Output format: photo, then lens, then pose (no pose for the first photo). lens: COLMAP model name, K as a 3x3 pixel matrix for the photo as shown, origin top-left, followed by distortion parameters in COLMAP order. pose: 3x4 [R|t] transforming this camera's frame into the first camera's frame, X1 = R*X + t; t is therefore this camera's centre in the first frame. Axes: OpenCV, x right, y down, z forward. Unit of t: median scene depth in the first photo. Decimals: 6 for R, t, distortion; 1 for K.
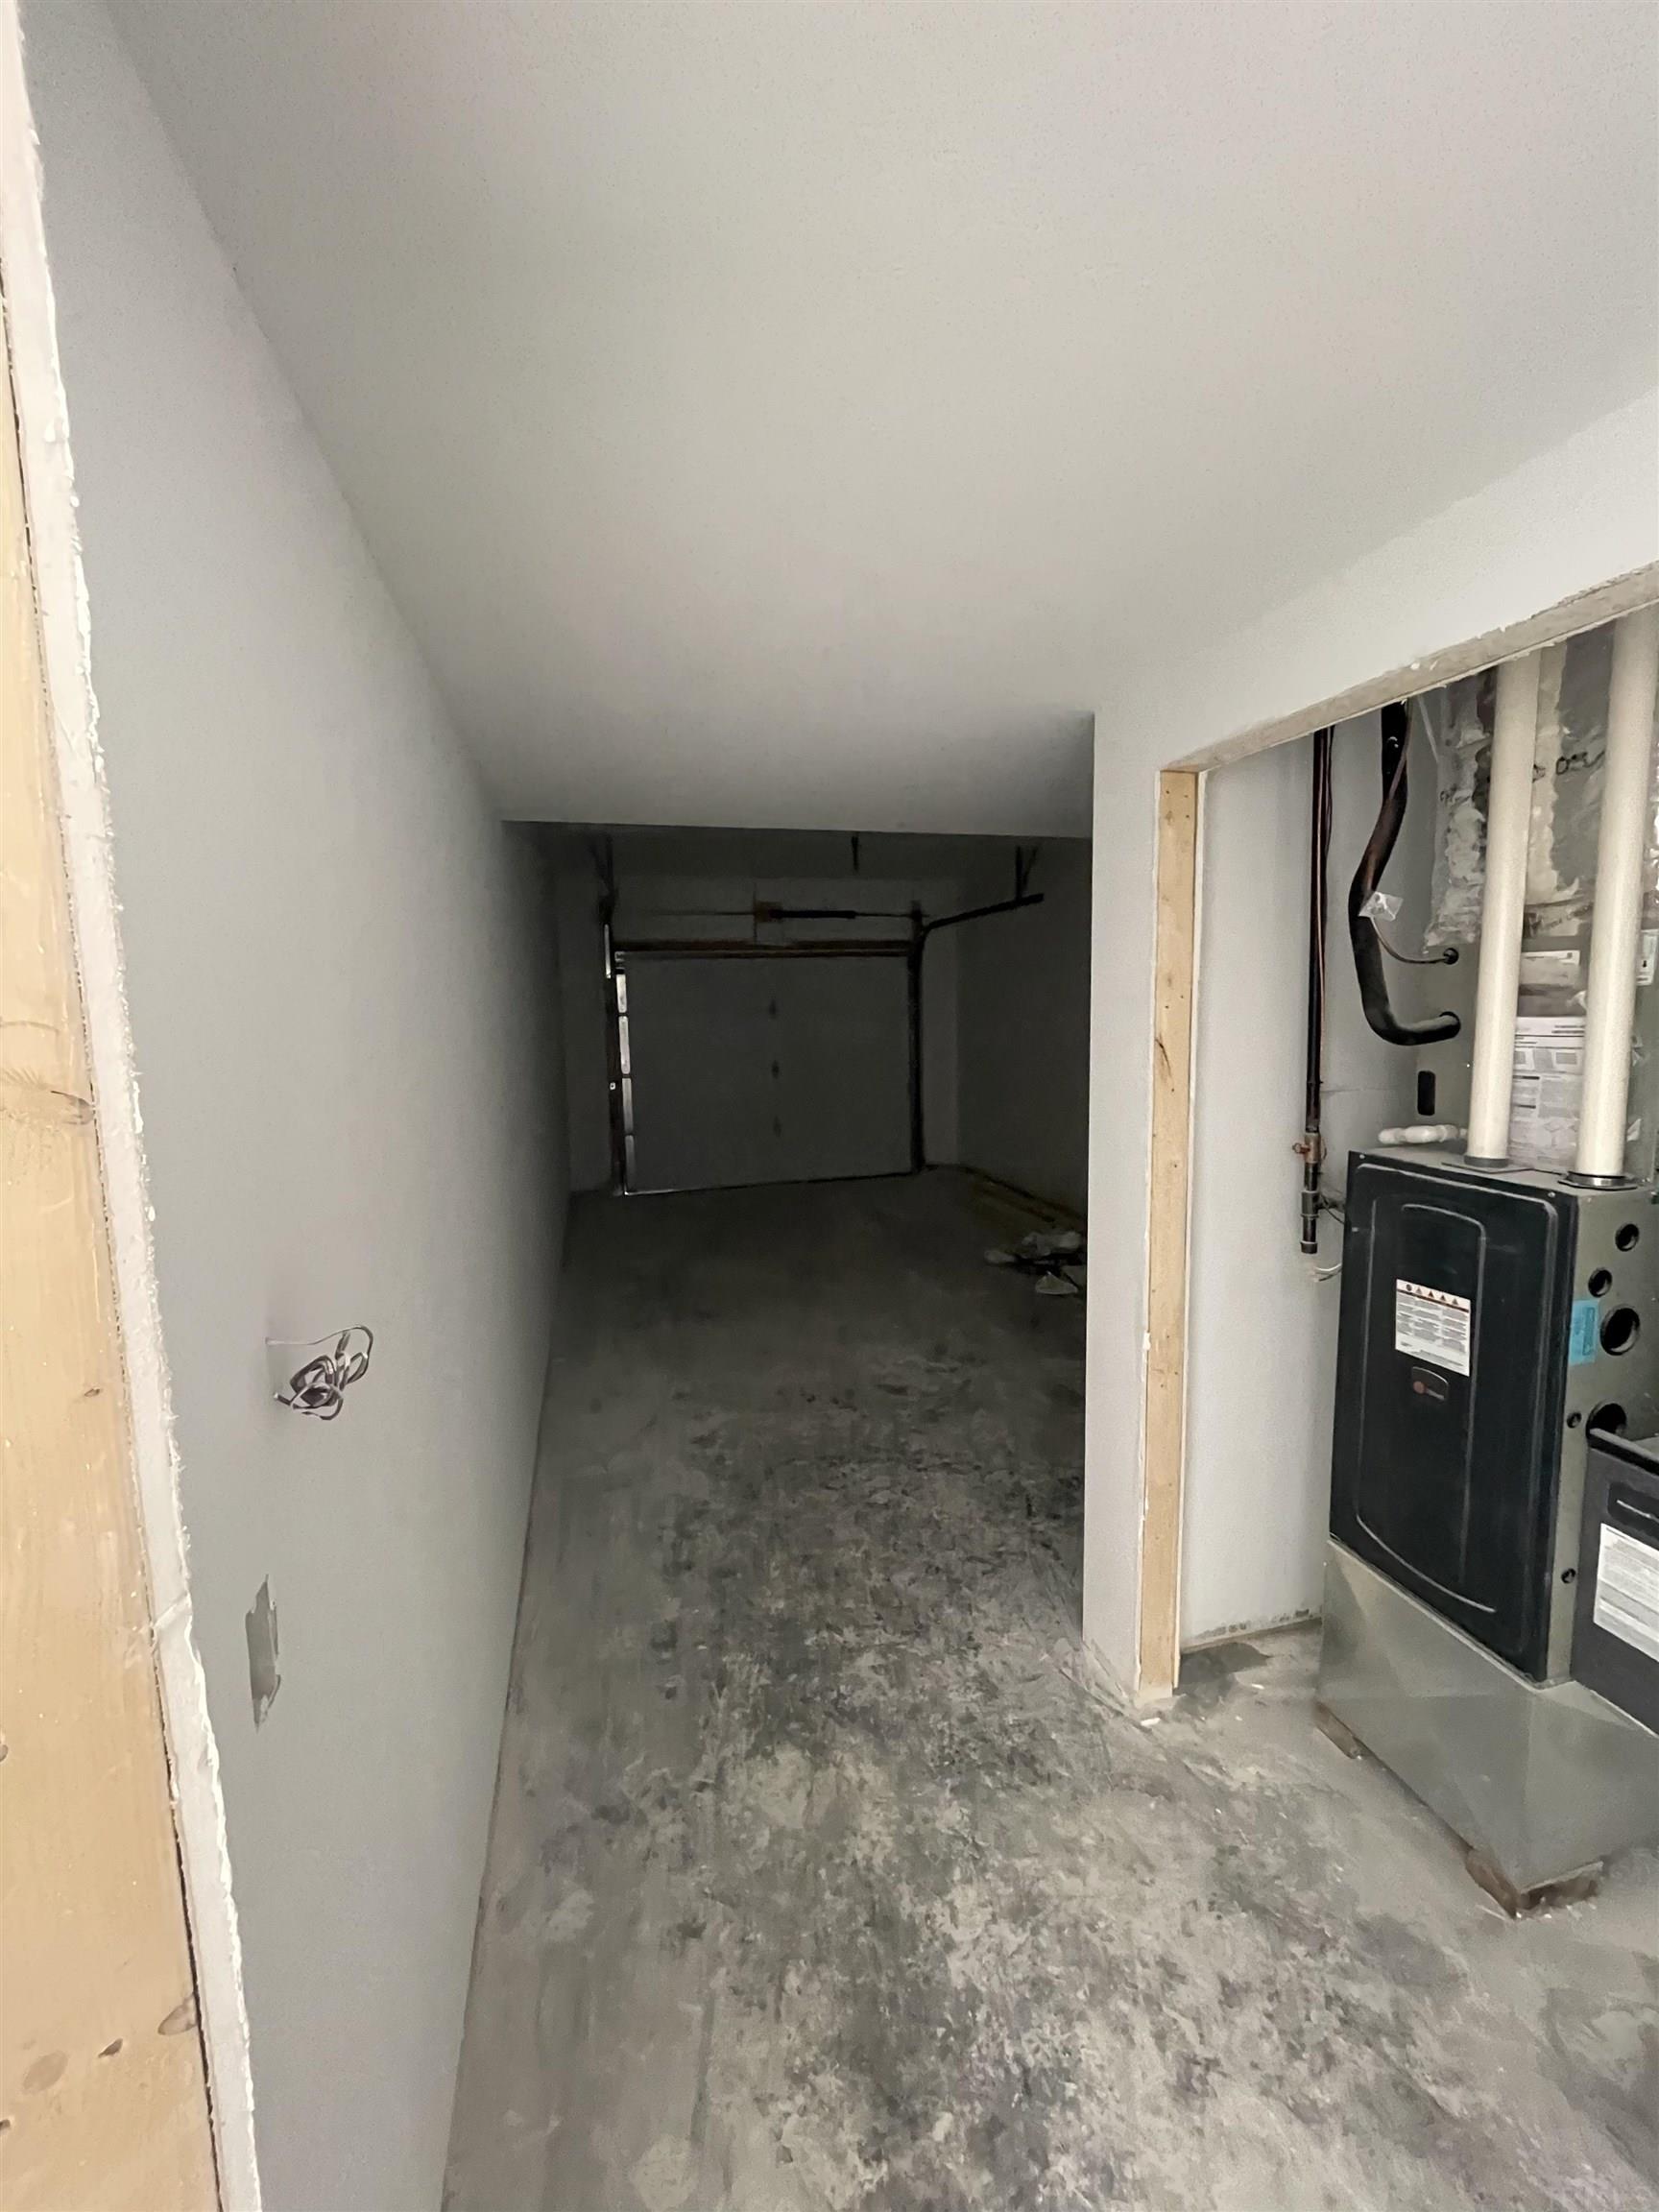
lens RADIAL K [[889.1, 0, 826.0], [0, 889.1, 1119.1], [0, 0, 1]] dist [-0.004488, -0.000318]
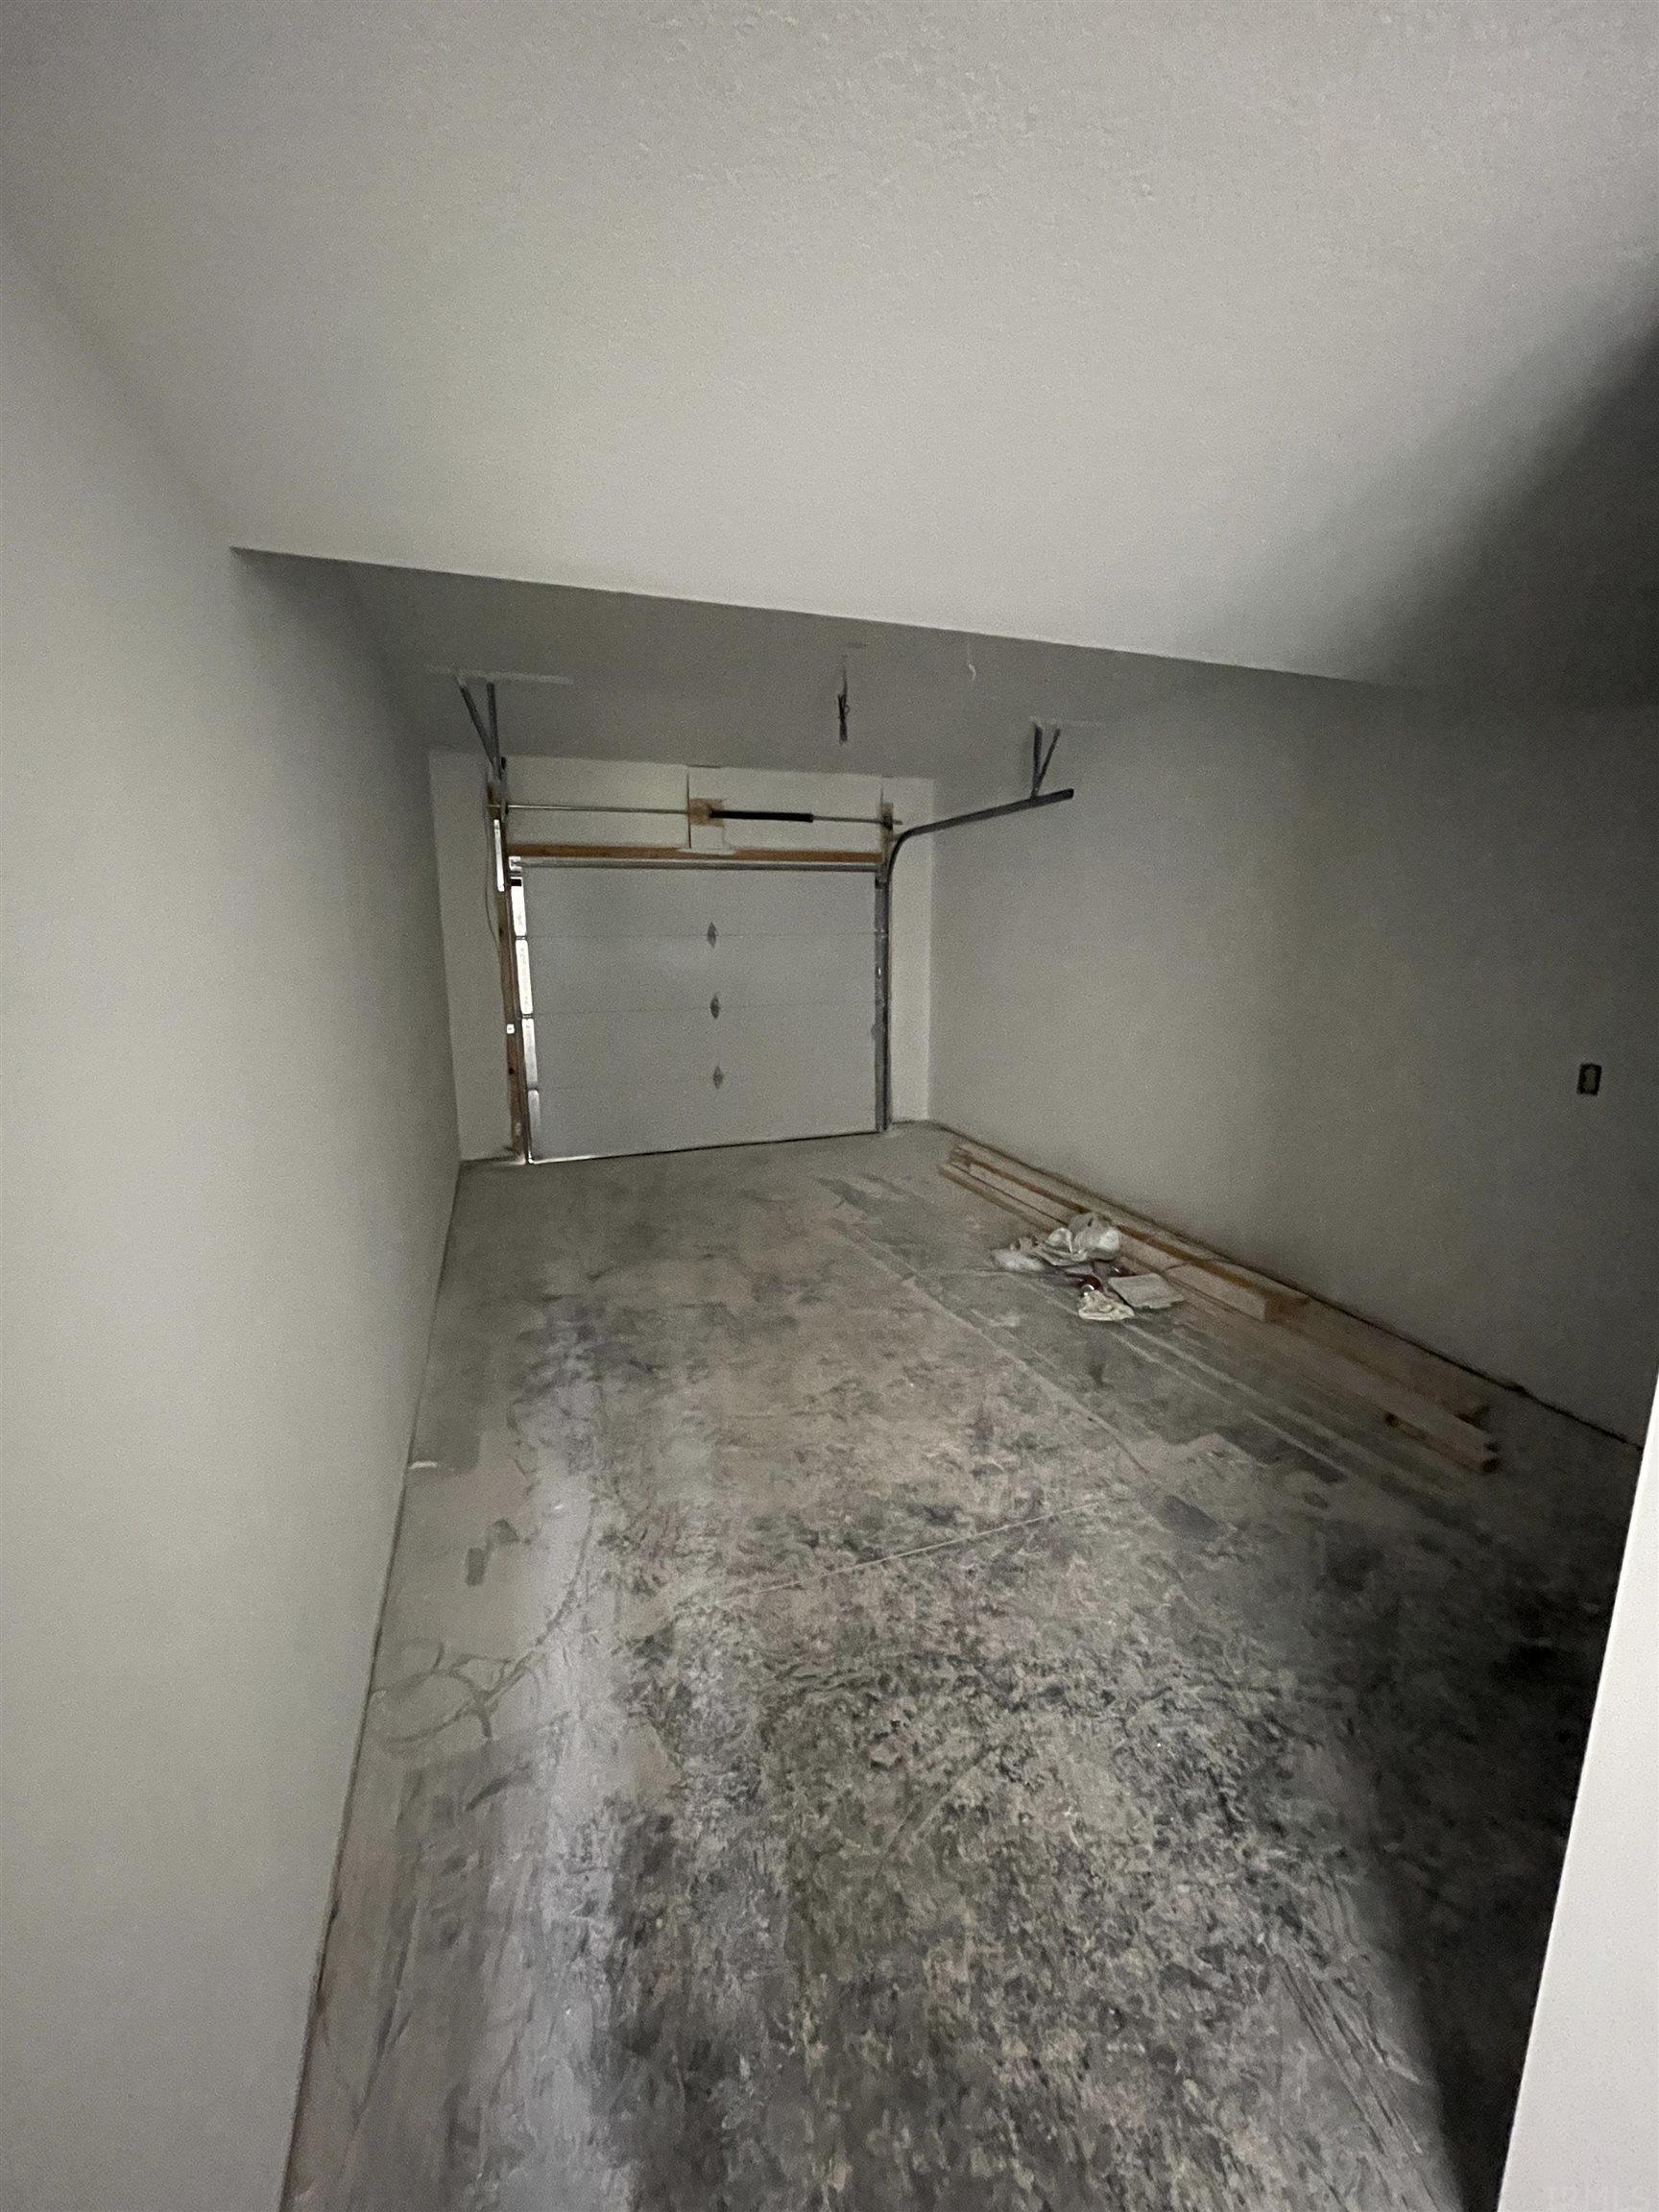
lens RADIAL K [[889.1, 0, 834.2], [0, 889.1, 1112.9], [0, 0, 1]] dist [-0.004488, -0.000318]
pose [[0.994990, -0.003919, 0.099895, -0.039306], [-0.003679, 0.997119, 0.075764, -0.029386], [-0.099904, -0.075752, 0.992109, 0.220239]]
